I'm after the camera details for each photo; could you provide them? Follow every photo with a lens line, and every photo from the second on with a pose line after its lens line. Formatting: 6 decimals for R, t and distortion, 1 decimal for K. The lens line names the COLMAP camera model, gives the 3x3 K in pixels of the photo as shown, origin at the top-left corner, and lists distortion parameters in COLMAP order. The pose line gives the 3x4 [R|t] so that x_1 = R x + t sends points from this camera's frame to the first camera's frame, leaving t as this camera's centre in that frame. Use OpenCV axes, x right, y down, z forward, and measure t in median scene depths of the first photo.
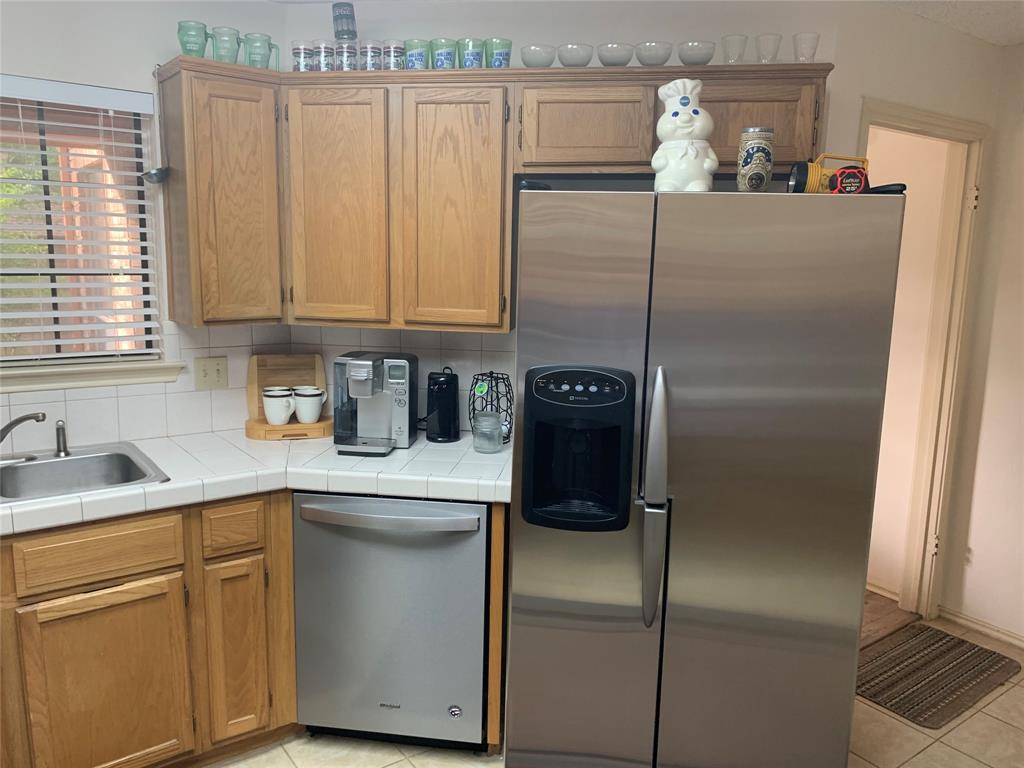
lens RADIAL K [[784.0, 0, 514.9], [0, 784.0, 381.7], [0, 0, 1]] dist [-0.024345, 0.003284]
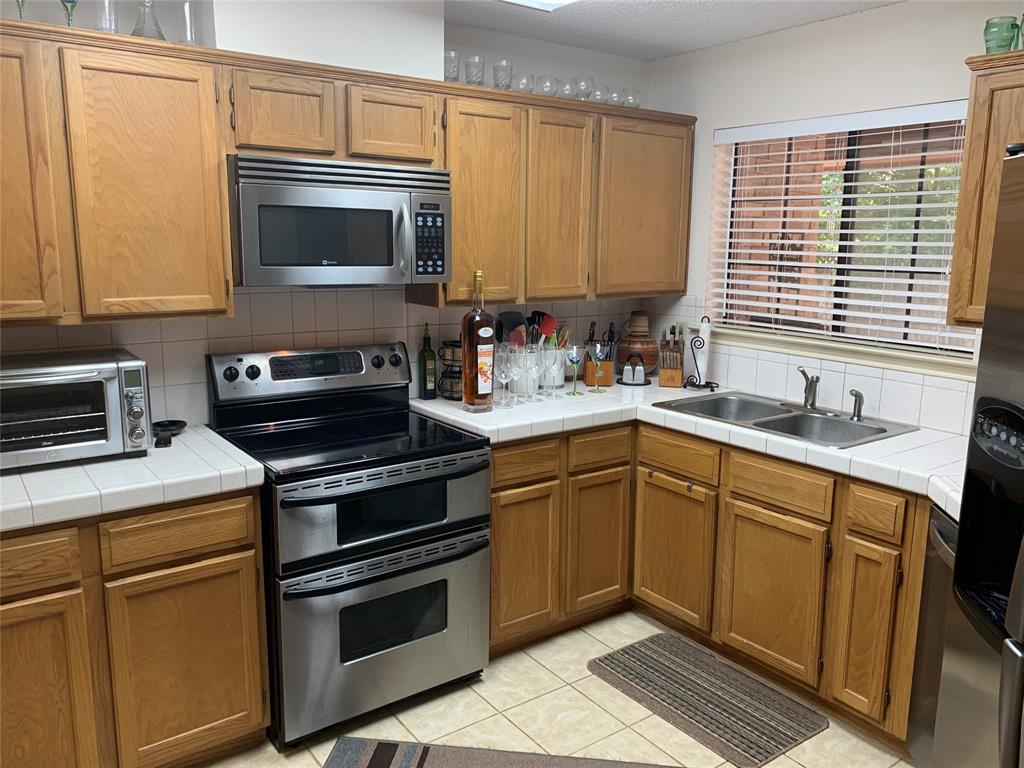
lens RADIAL K [[784.0, 0, 515.5], [0, 784.0, 383.7], [0, 0, 1]] dist [-0.024345, 0.003284]
pose [[-0.030110, 0.153226, -0.987732, 0.674604], [-0.172618, 0.972536, 0.156131, -0.062364], [0.984528, 0.175202, -0.002834, 0.507305]]
